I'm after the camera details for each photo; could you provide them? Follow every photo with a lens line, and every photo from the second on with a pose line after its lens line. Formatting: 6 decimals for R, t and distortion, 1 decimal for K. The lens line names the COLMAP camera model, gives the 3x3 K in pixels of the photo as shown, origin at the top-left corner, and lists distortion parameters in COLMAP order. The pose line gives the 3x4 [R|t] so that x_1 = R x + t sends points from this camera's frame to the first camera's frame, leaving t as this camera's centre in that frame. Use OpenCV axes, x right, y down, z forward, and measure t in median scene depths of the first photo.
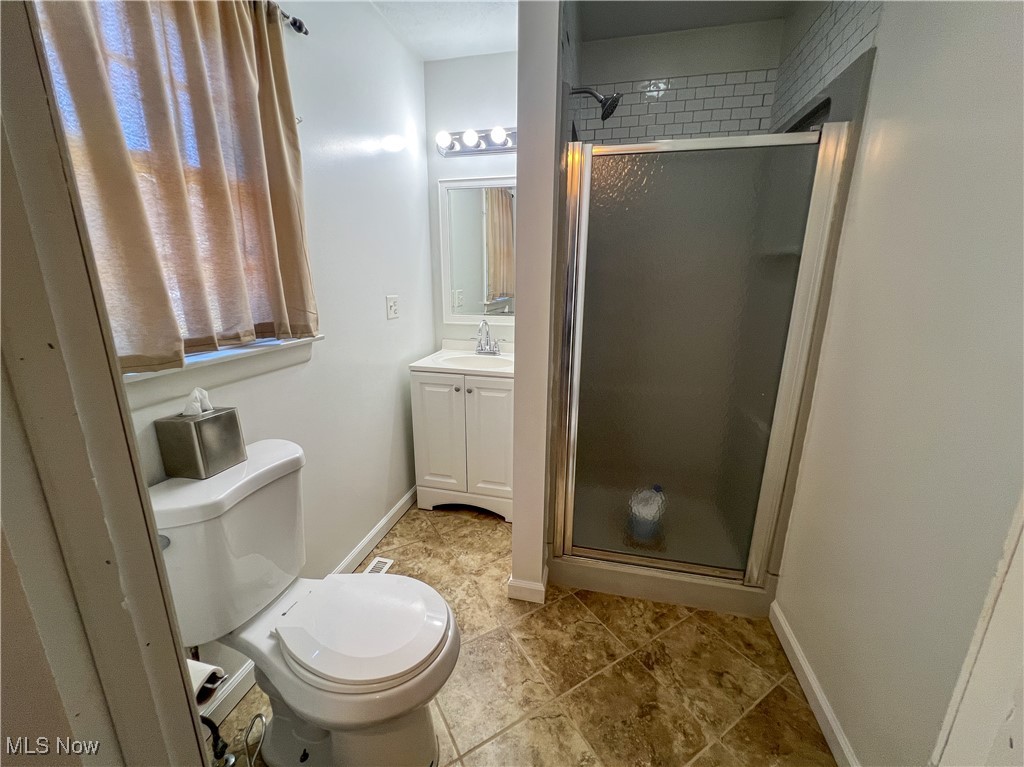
lens RADIAL K [[412.7, 0, 513.3], [0, 412.7, 383.6], [0, 0, 1]] dist [-0.002347, -0.000026]
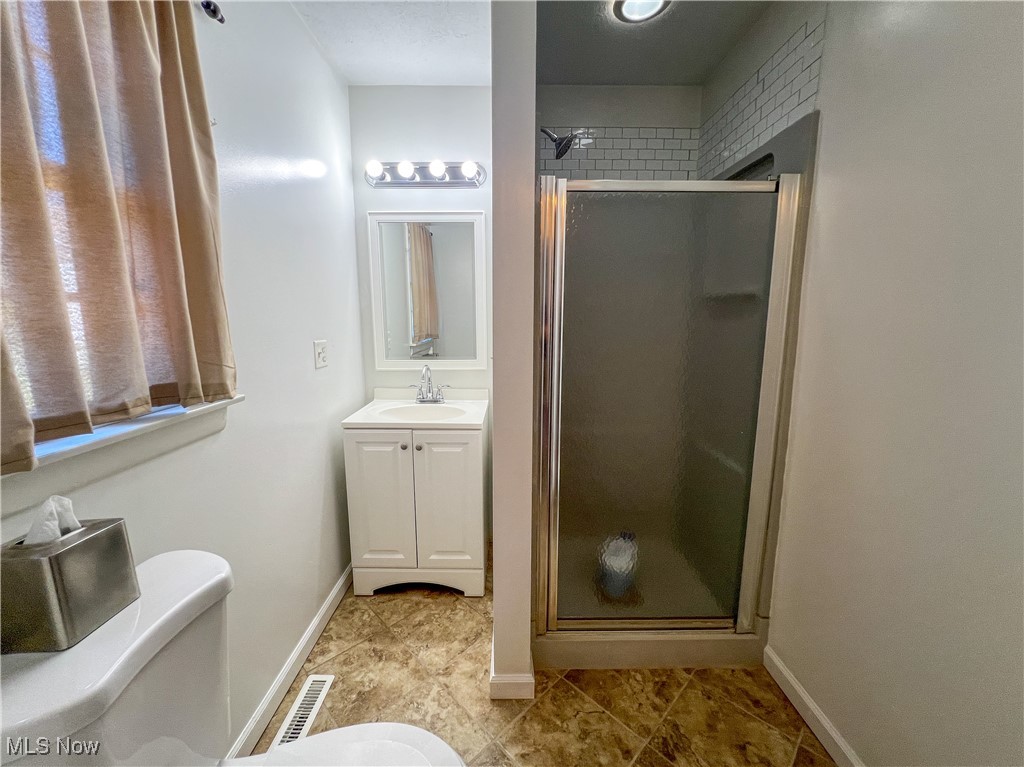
lens RADIAL K [[412.7, 0, 511.4], [0, 412.7, 383.7], [0, 0, 1]] dist [-0.002347, -0.000026]
pose [[0.972148, -0.043360, 0.230322, -0.146628], [0.064130, 0.994445, -0.083465, -0.040909], [-0.225423, 0.095911, 0.969529, 0.142072]]
